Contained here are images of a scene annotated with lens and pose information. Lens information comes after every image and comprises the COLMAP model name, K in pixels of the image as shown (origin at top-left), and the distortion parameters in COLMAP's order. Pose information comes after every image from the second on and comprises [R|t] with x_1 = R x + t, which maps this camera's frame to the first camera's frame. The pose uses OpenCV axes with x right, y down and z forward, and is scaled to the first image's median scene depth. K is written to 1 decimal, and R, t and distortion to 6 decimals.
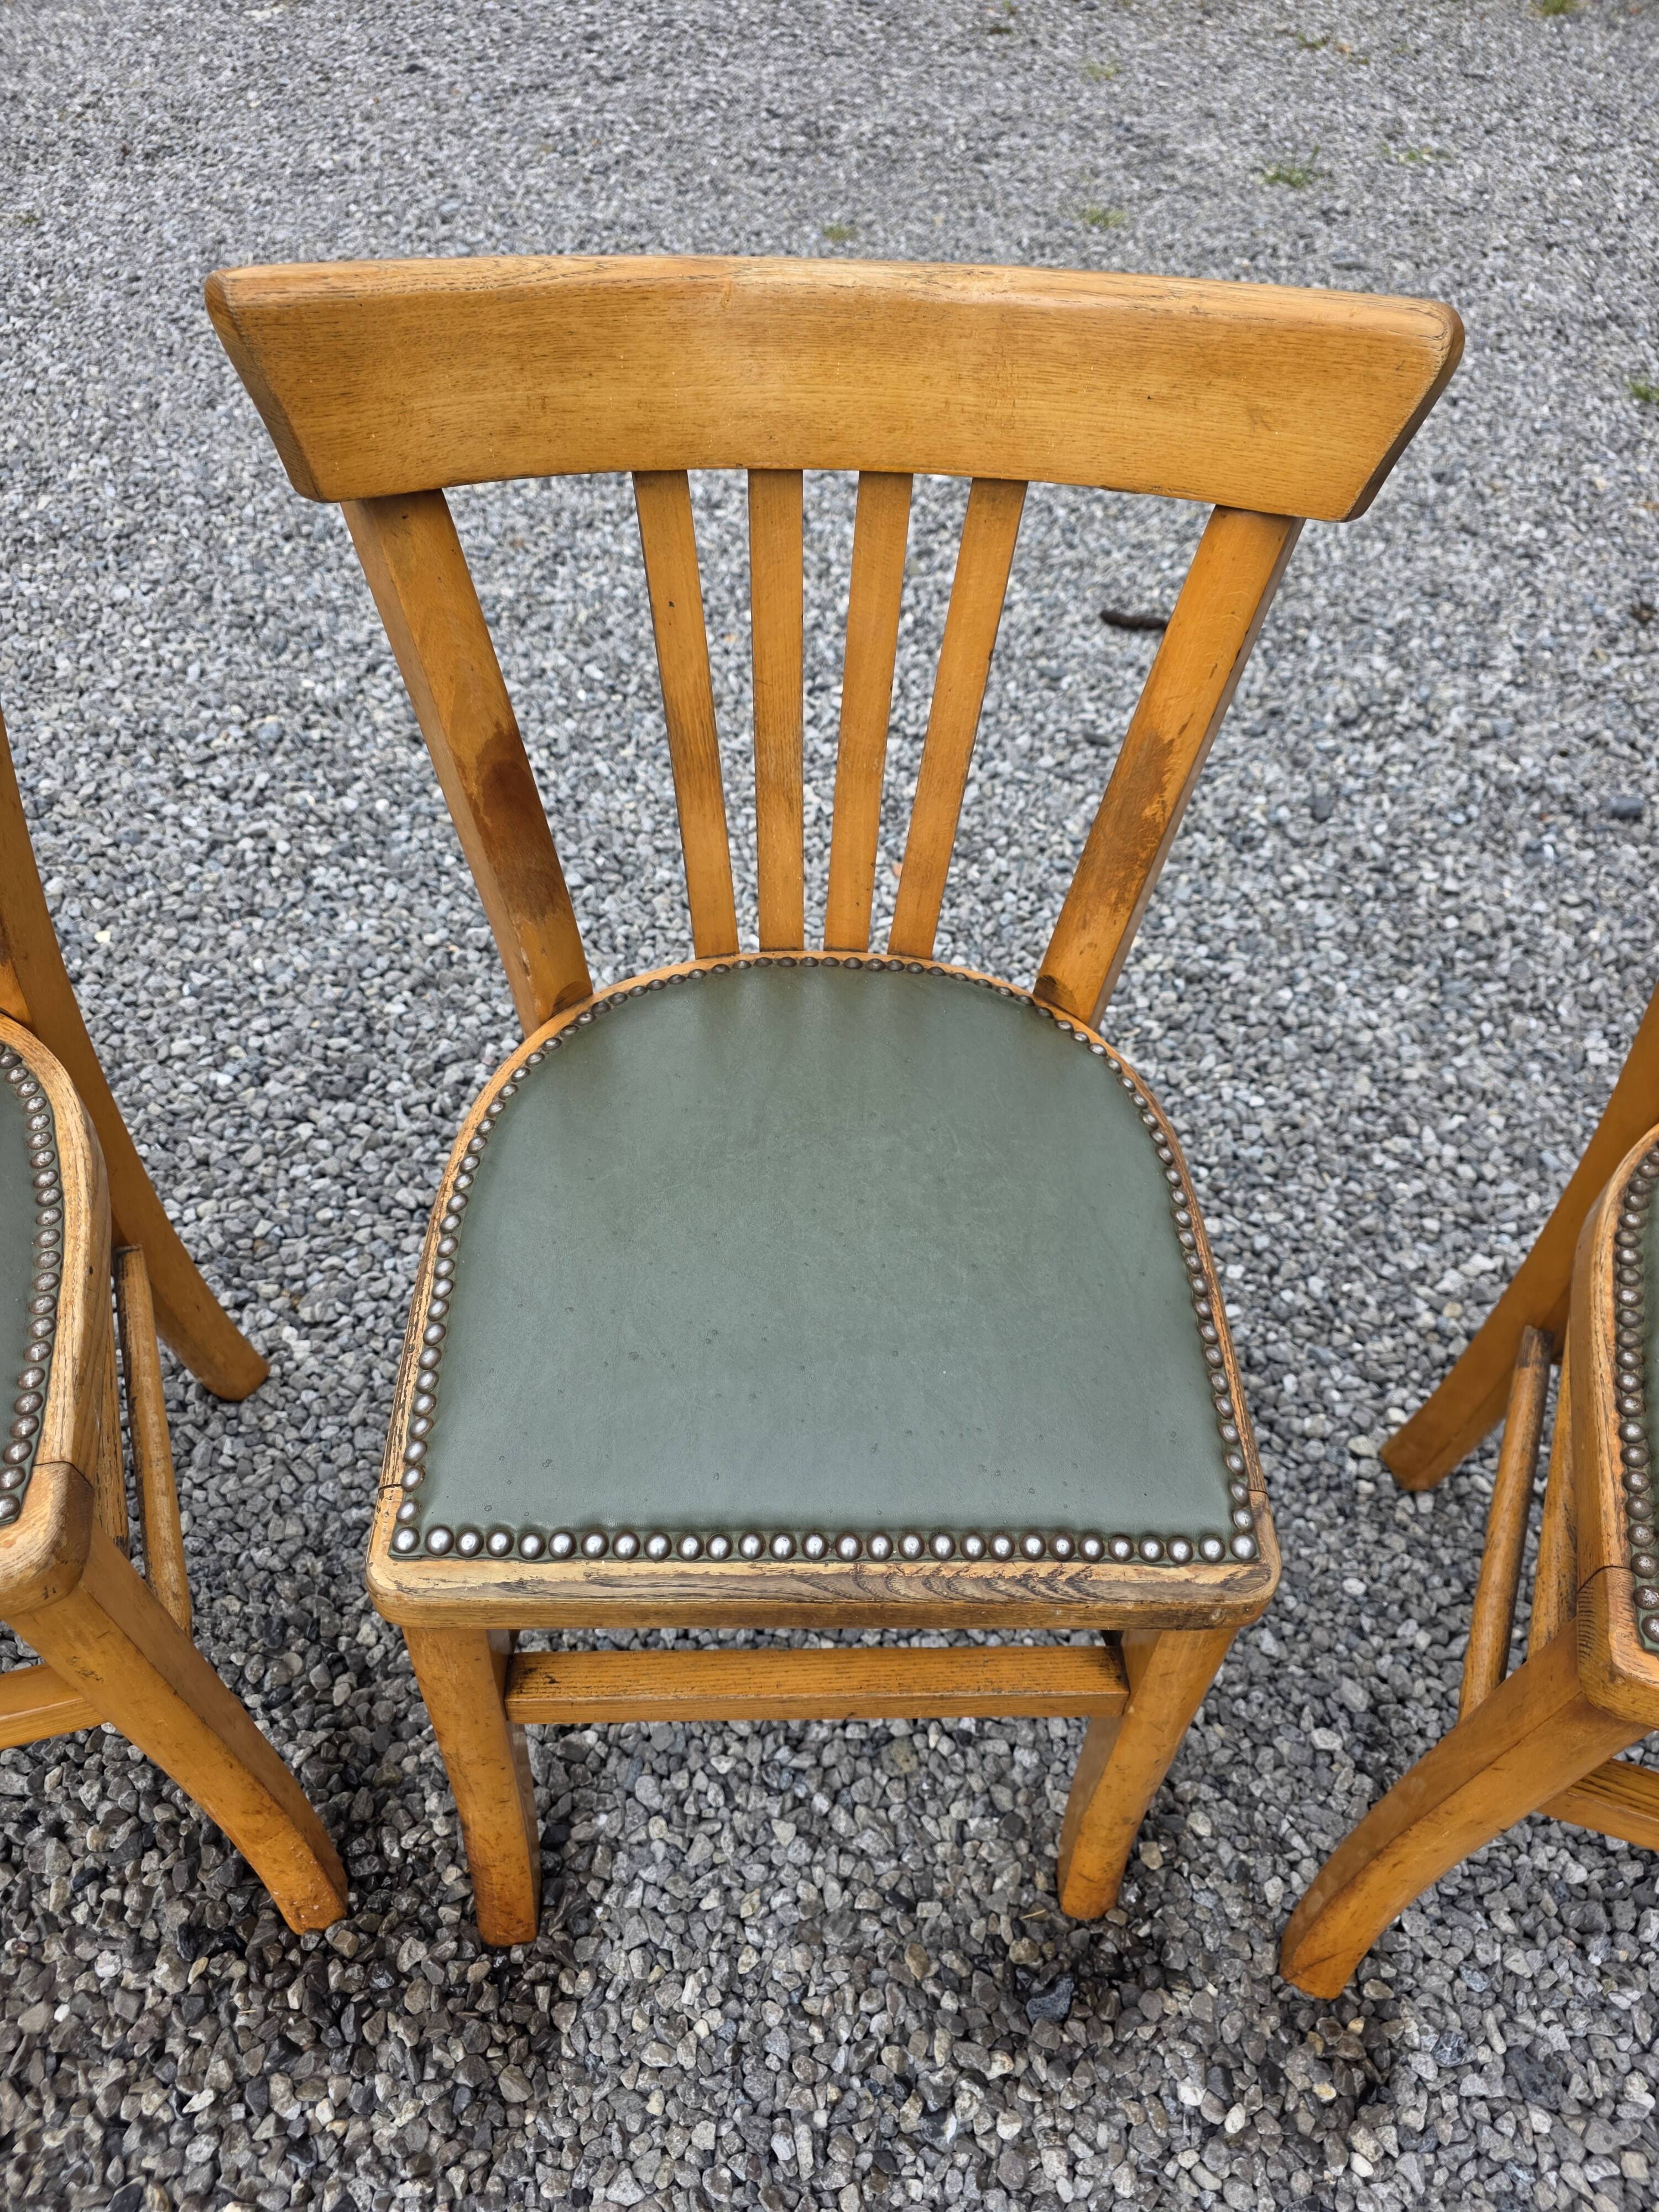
lens RADIAL K [[1500.0, 0, 831.8], [0, 1500.0, 1142.0], [0, 0, 1]] dist [0.032730, -0.023426]
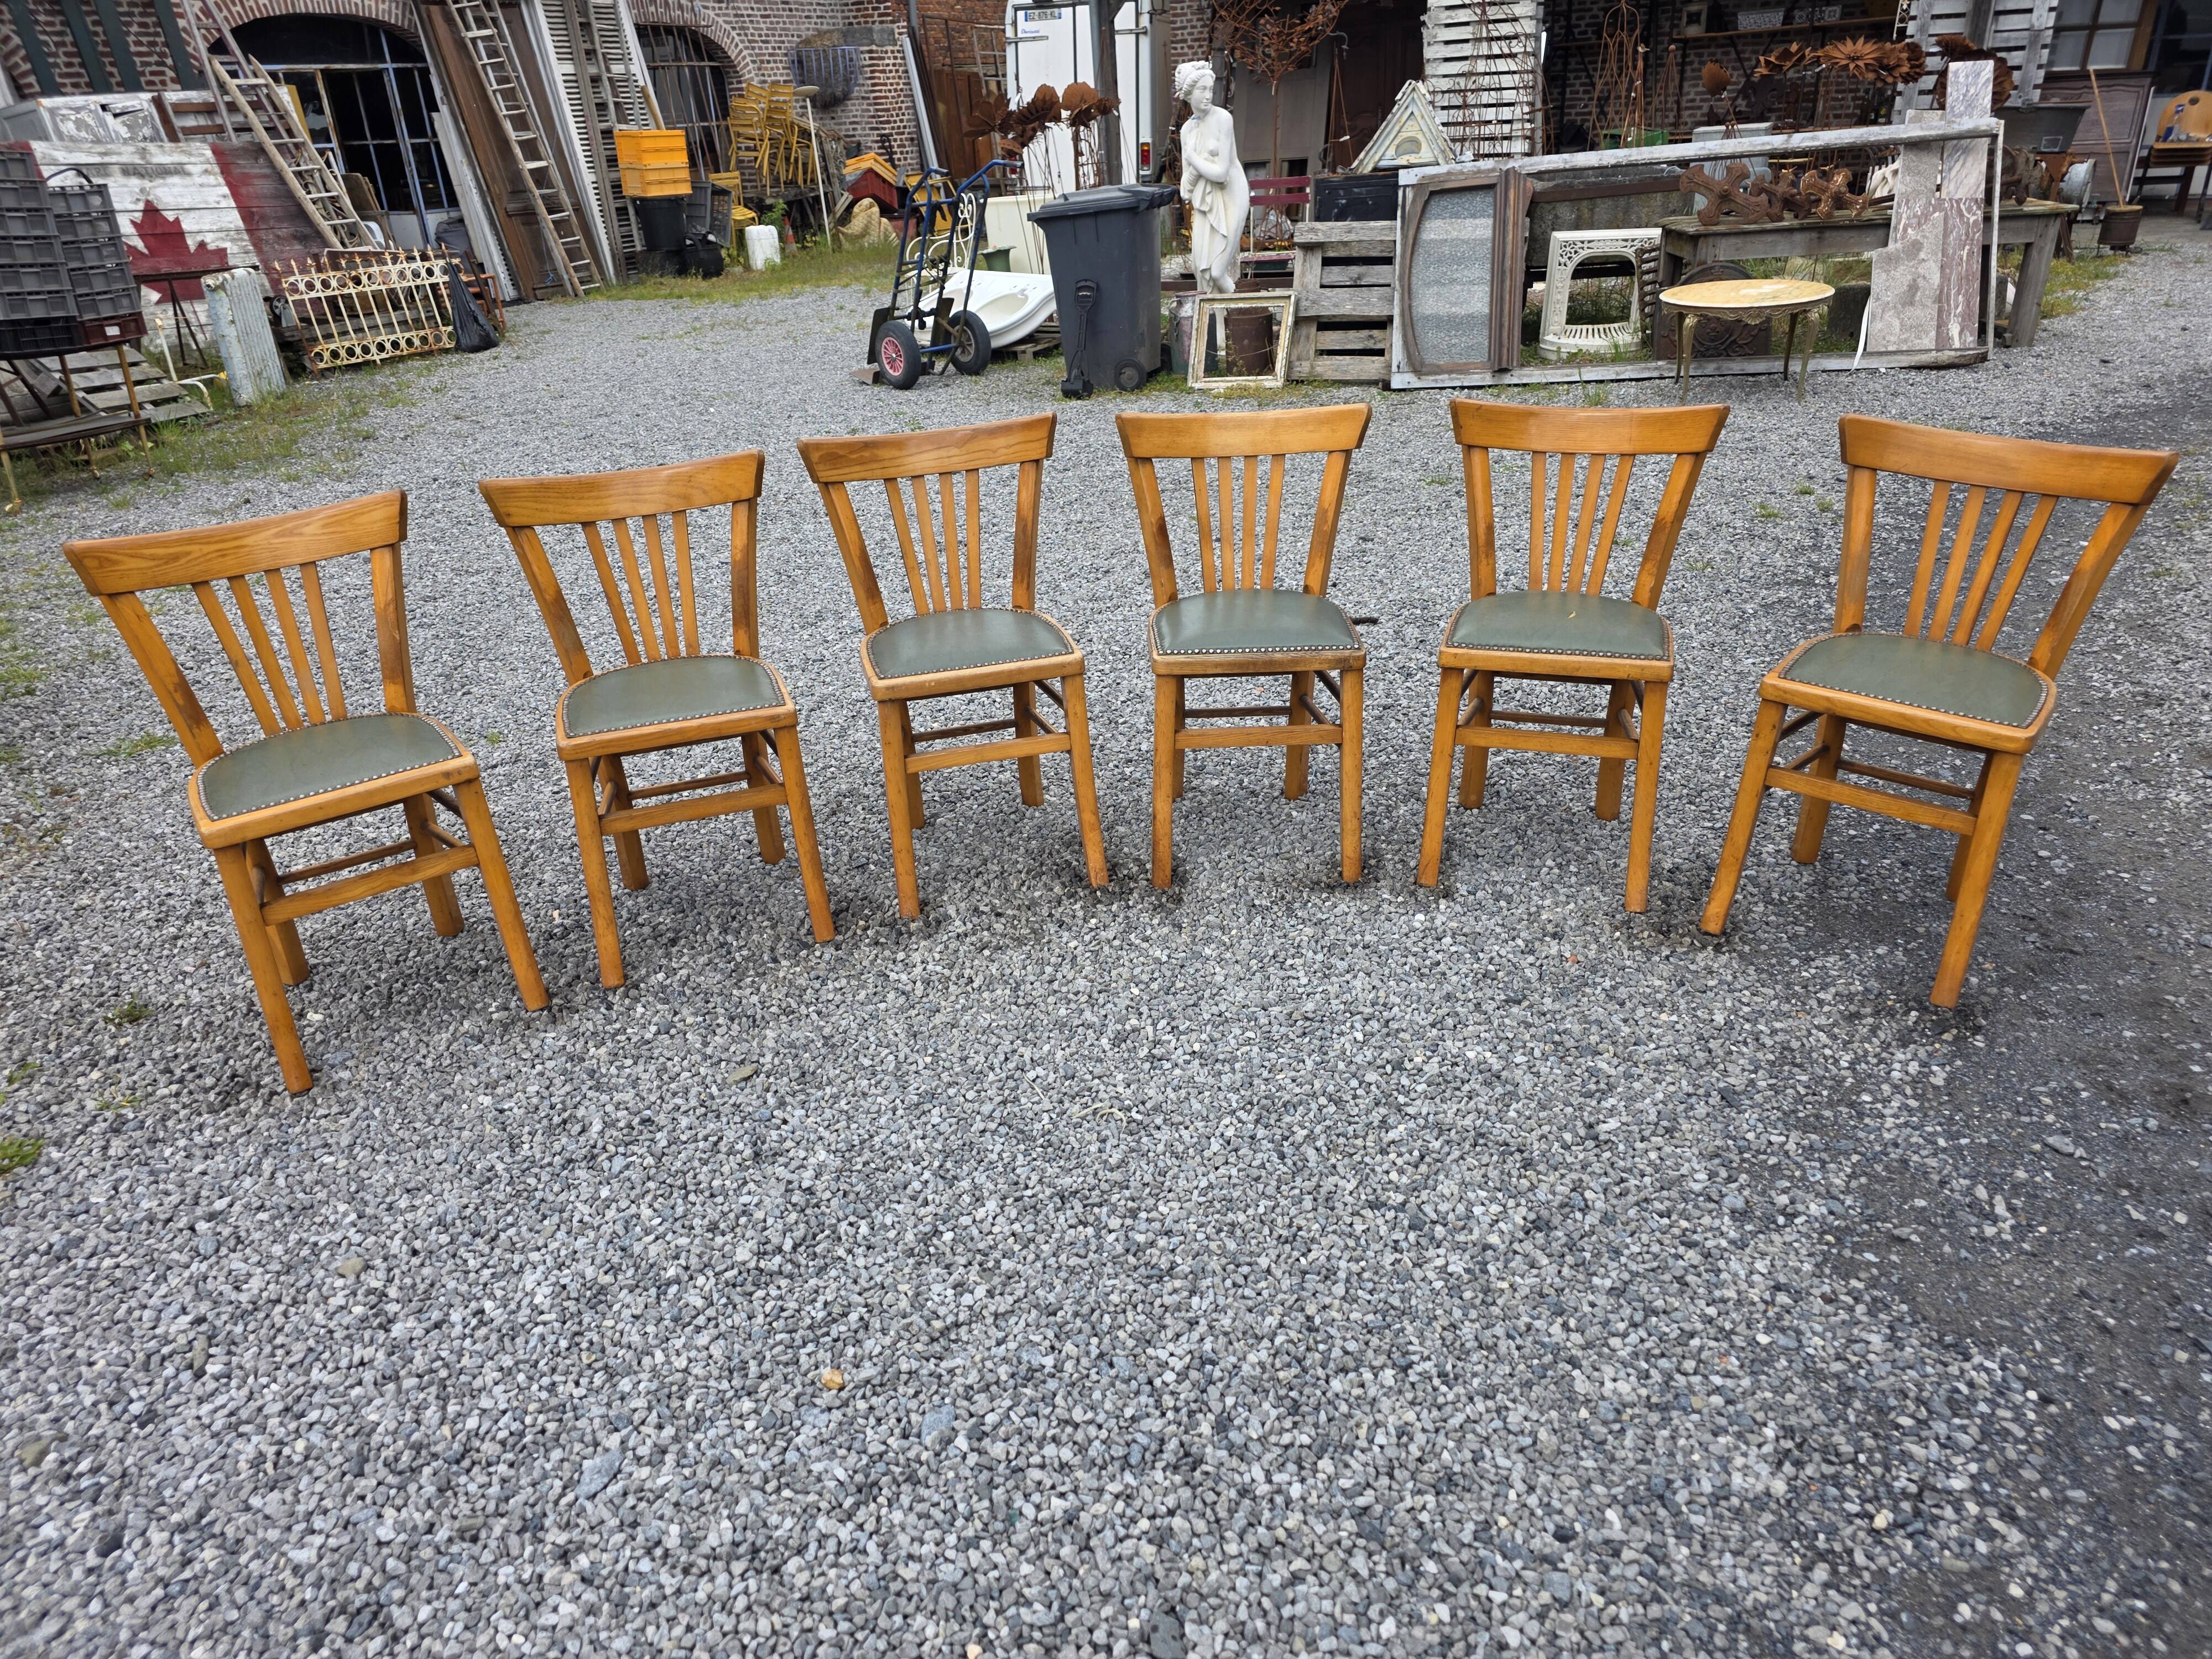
lens RADIAL K [[1476.4, 0, 1103.0], [0, 1476.4, 831.6], [0, 0, 1]] dist [0.044482, -0.031243]
pose [[0.997457, -0.059051, -0.039916, -0.118484], [0.038326, 0.916522, -0.398144, 0.920209], [0.060095, 0.395602, 0.916454, -1.024892]]
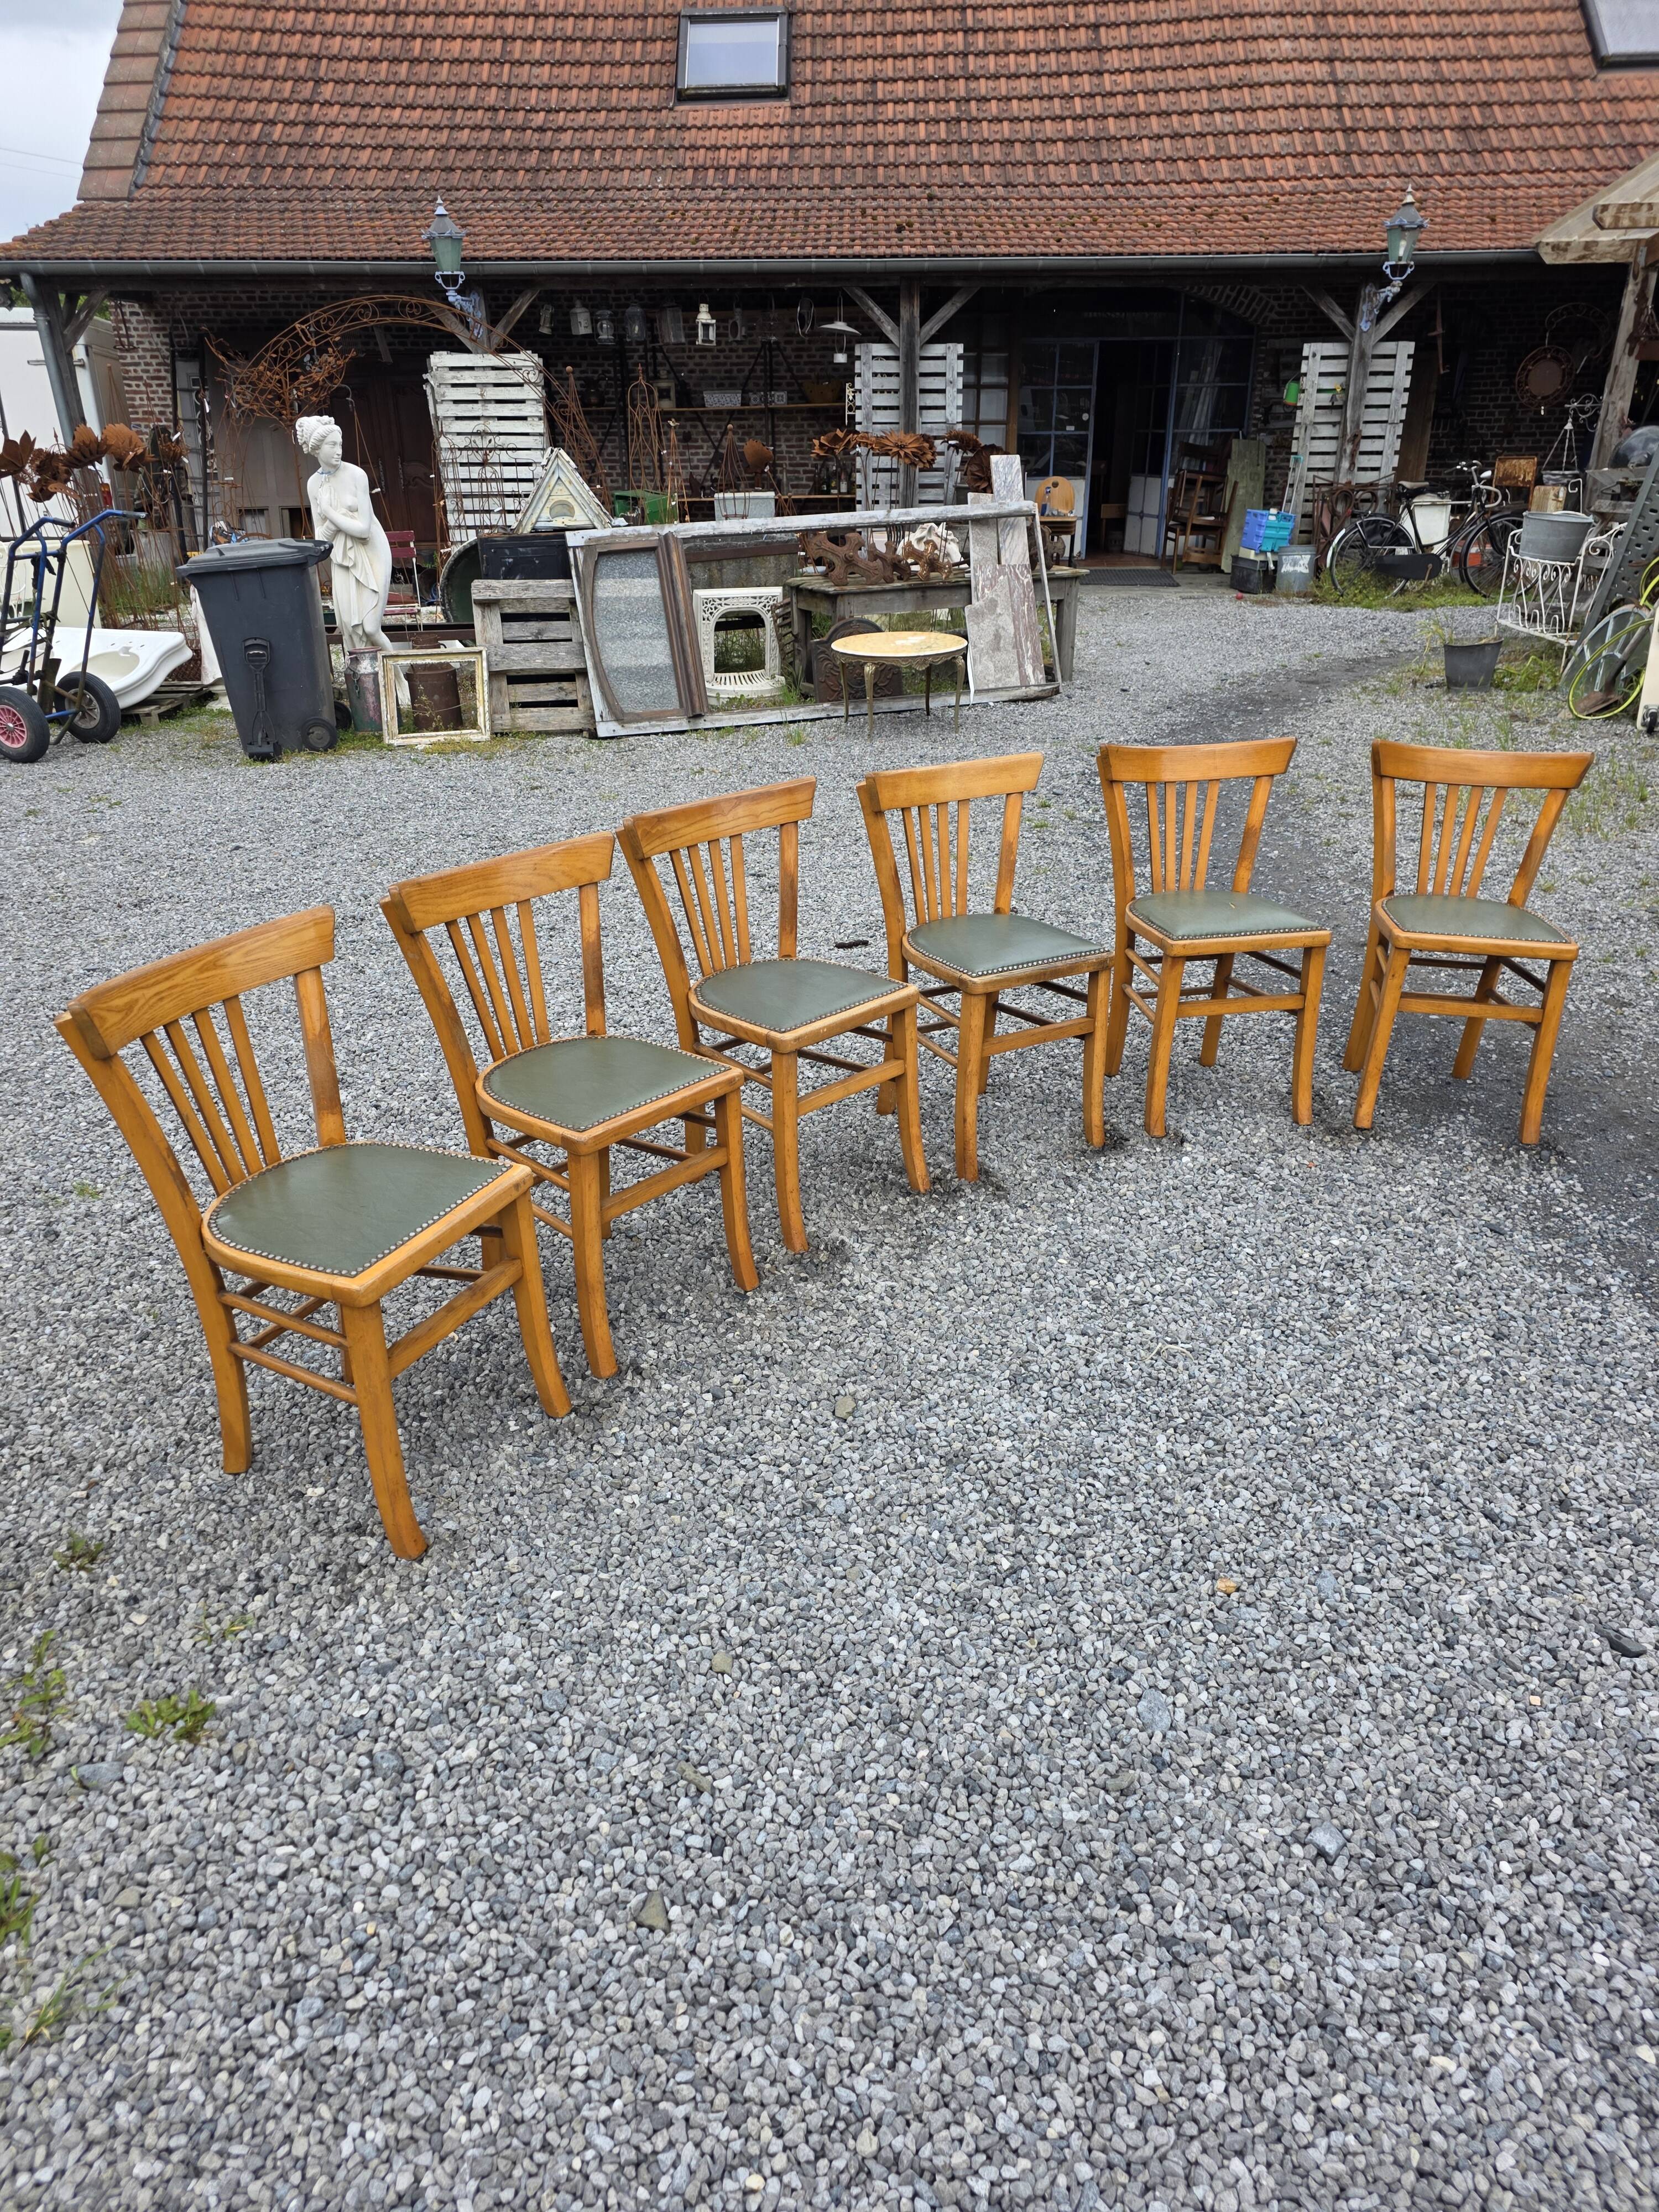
lens RADIAL K [[1476.4, 0, 825.3], [0, 1476.4, 1129.7], [0, 0, 1]] dist [0.044482, -0.031243]
pose [[0.870472, -0.237235, 0.431274, -1.119026], [0.391327, 0.865019, -0.314015, 0.777894], [-0.298565, 0.442110, 0.845812, -1.048487]]
